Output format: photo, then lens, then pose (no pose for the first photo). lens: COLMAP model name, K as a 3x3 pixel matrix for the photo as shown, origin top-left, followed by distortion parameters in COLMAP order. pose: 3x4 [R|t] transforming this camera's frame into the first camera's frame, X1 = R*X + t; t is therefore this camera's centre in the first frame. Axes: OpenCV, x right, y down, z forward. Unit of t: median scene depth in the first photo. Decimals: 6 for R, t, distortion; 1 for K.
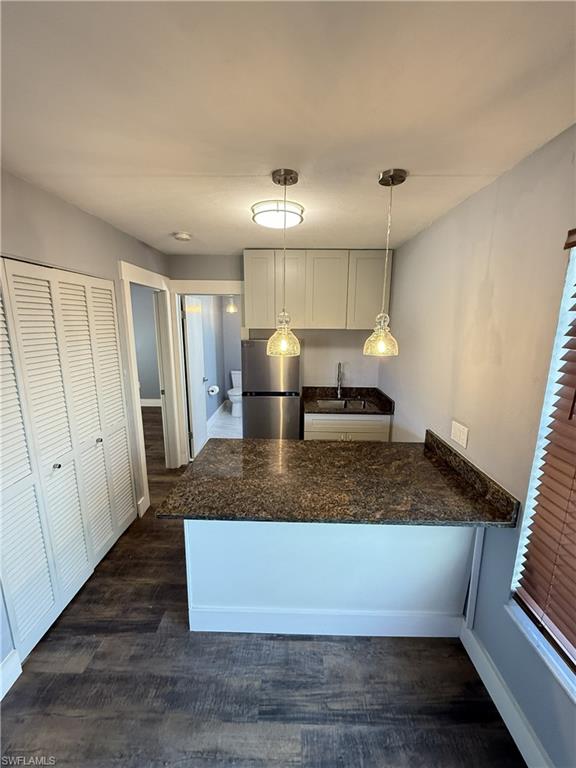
lens RADIAL K [[306.3, 0, 288.0], [0, 306.3, 384.0], [0, 0, 1]] dist [0.001728, 0.000085]
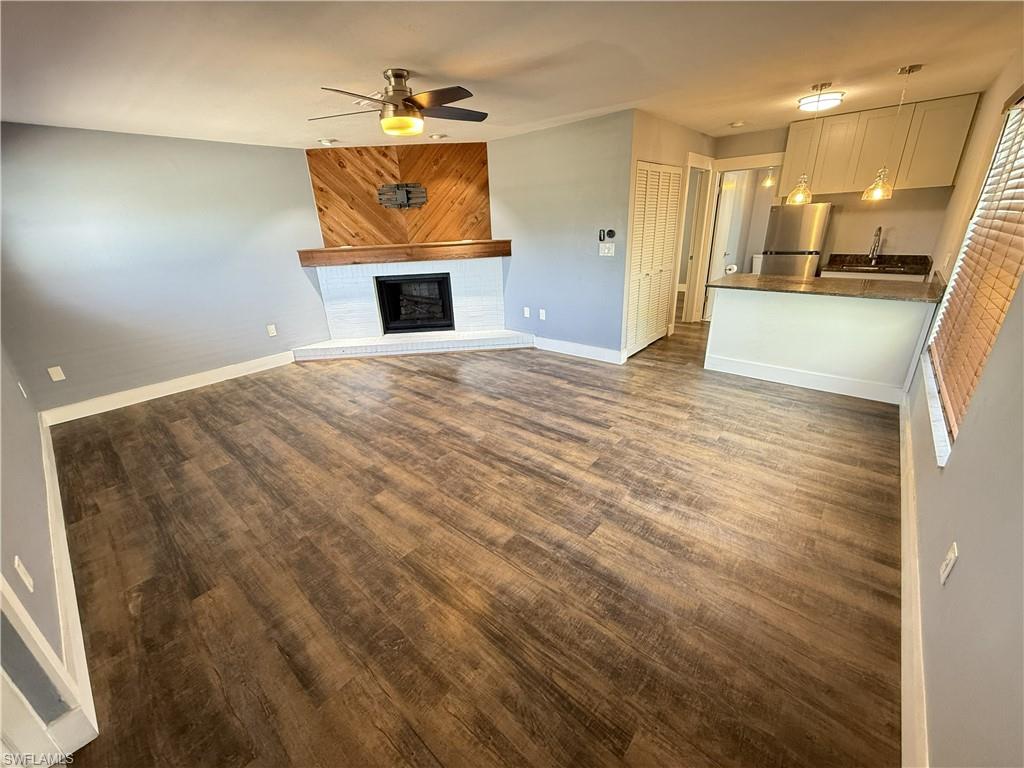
lens RADIAL K [[408.4, 0, 512.0], [0, 408.4, 384.0], [0, 0, 1]] dist [0.001728, 0.000085]
pose [[0.765202, 0.198607, -0.612390, 0.201607], [-0.080200, 0.973223, 0.215418, 0.287384], [0.638776, -0.115724, 0.760640, -1.017285]]
